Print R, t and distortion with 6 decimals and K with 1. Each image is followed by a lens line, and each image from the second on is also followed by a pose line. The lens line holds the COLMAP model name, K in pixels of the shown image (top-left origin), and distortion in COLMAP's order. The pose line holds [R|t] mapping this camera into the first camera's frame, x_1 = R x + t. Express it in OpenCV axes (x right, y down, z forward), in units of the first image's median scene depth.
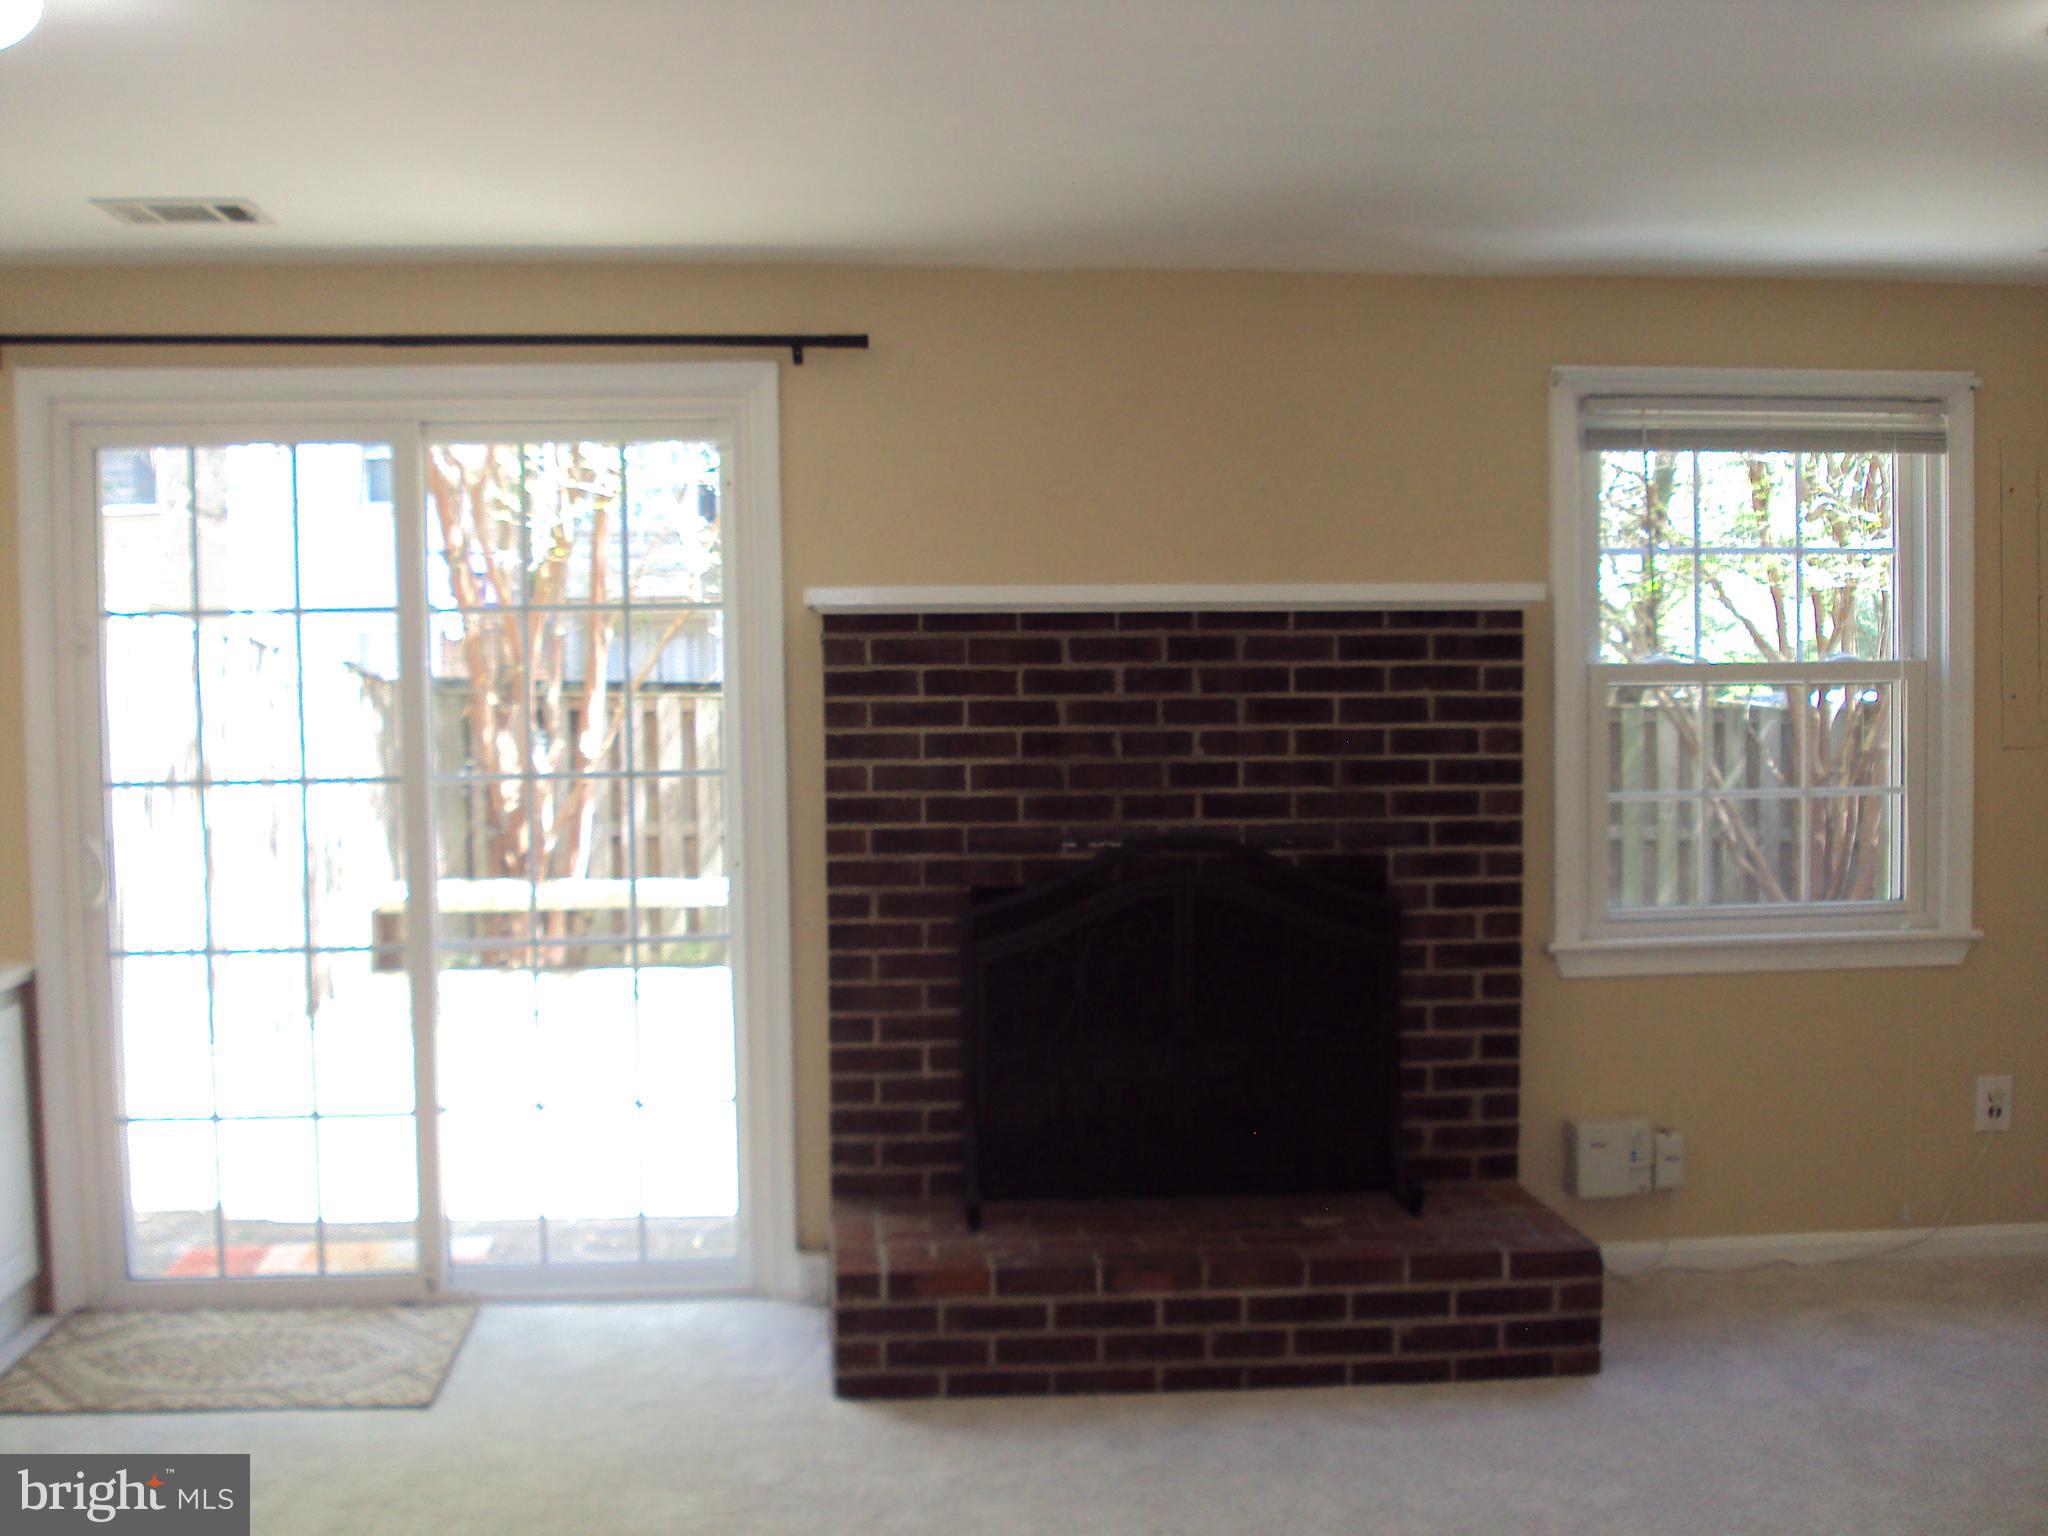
lens RADIAL K [[2068.2, 0, 1029.8], [0, 2068.2, 771.8], [0, 0, 1]] dist [-0.072943, 0.000000]
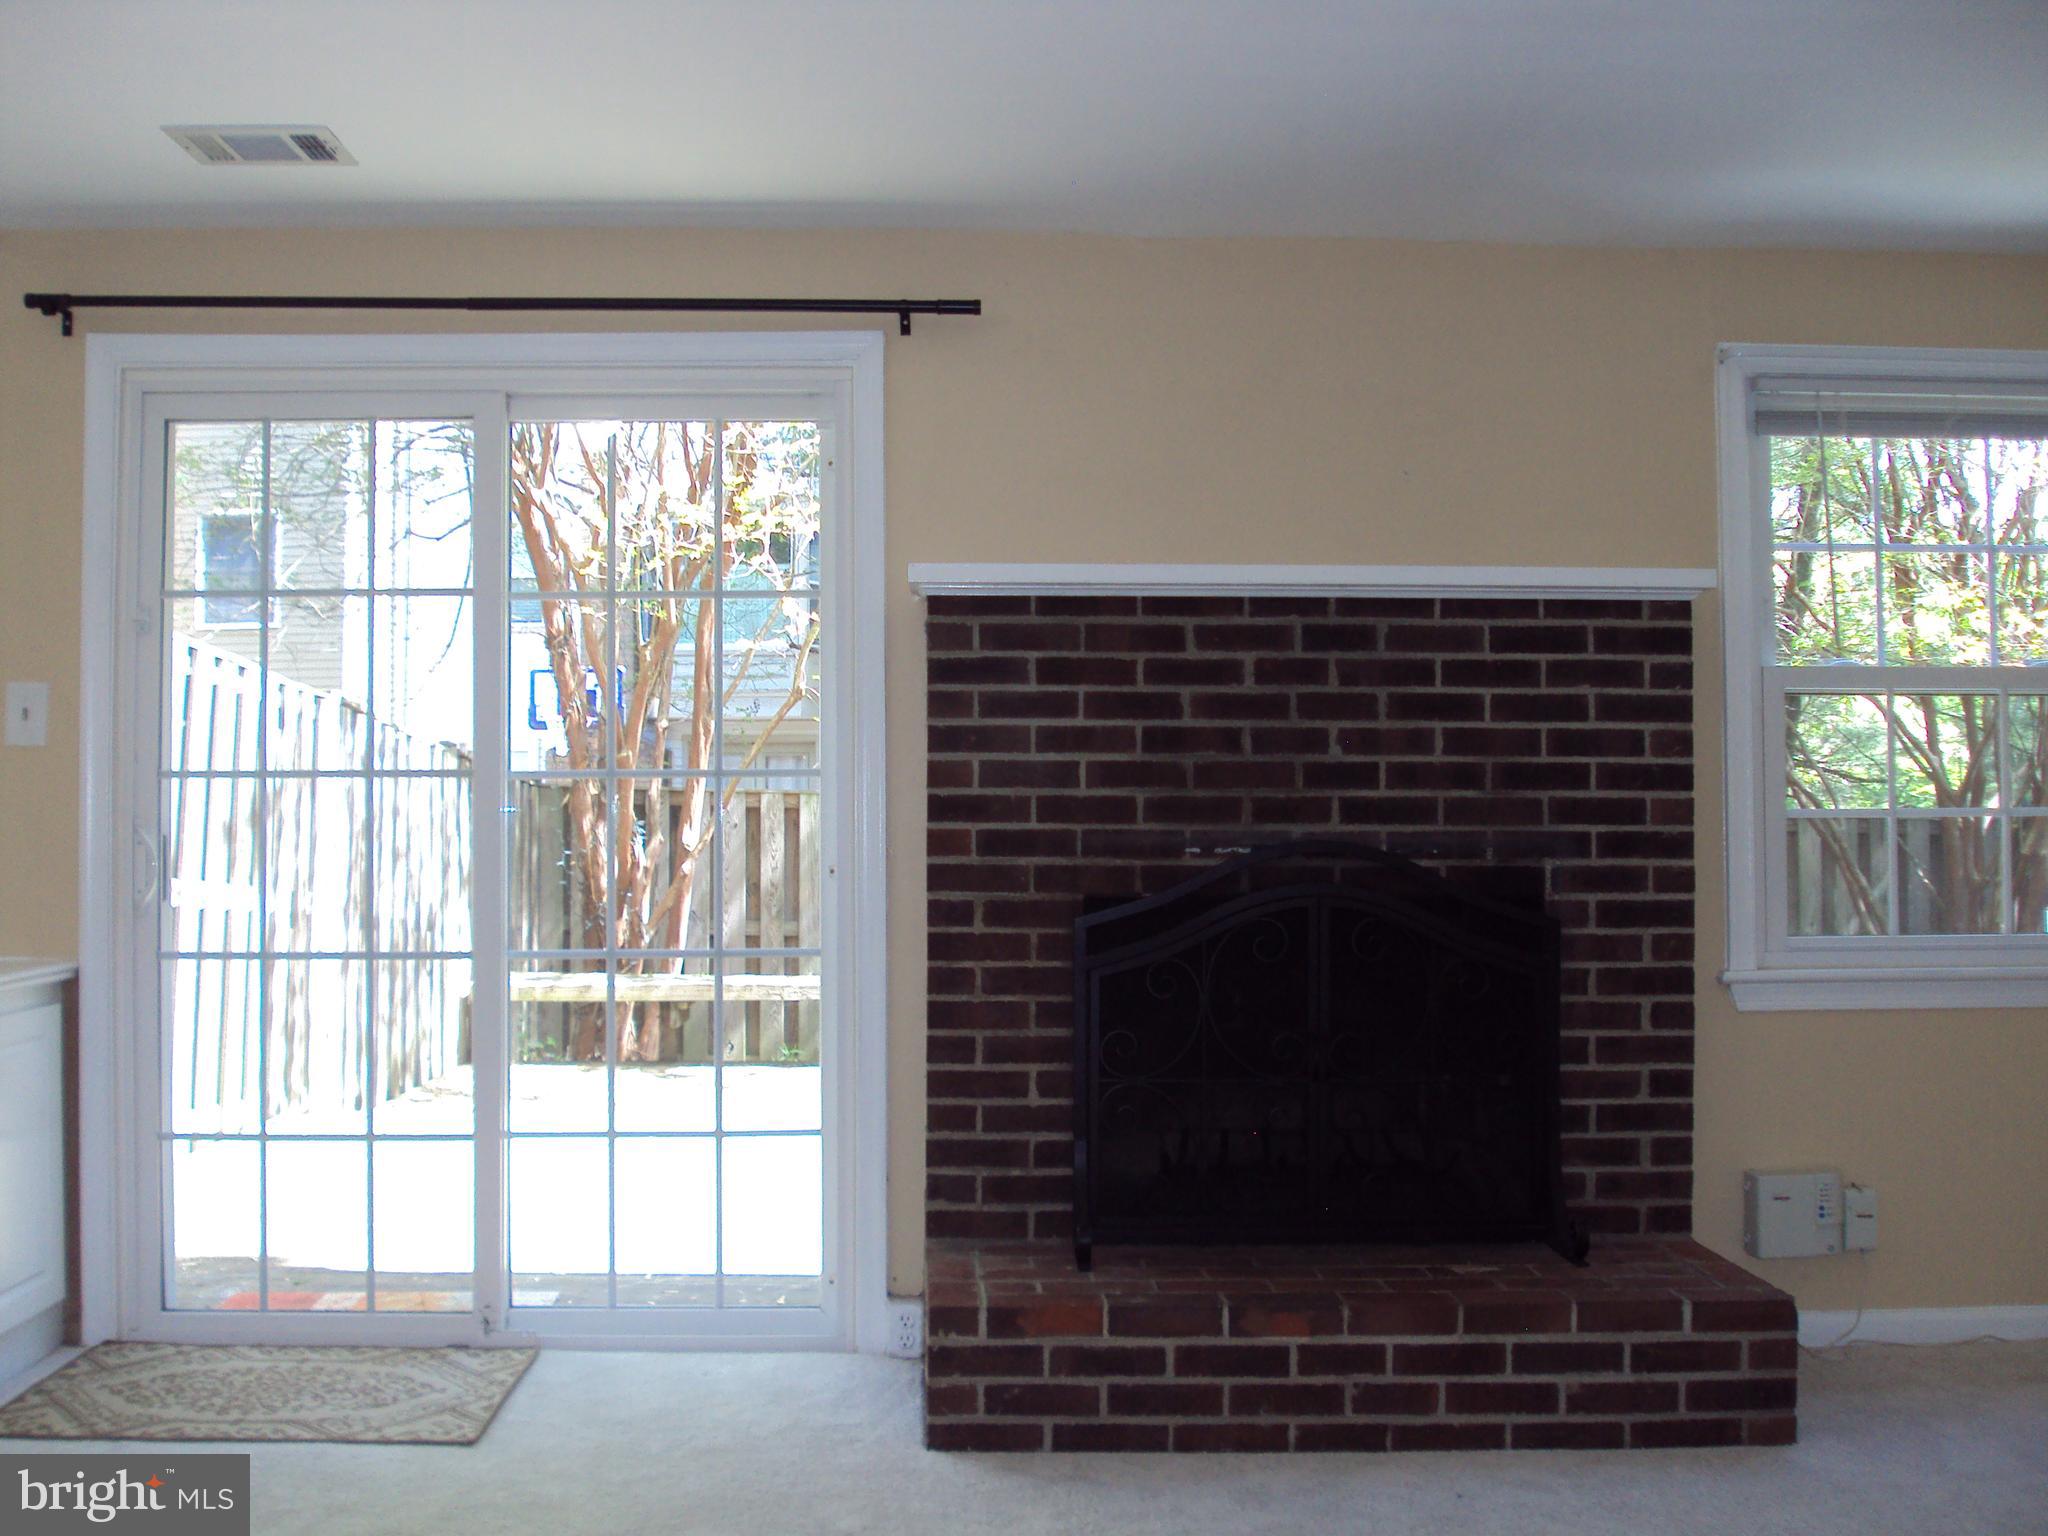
lens RADIAL K [[2068.2, 0, 1020.6], [0, 2068.2, 771.1], [0, 0, 1]] dist [-0.072943, 0.000000]
pose [[0.998343, 0.008718, -0.056877, -0.005356], [-0.013018, 0.997047, -0.075687, 0.071317], [0.056049, 0.076302, 0.995508, 0.086102]]
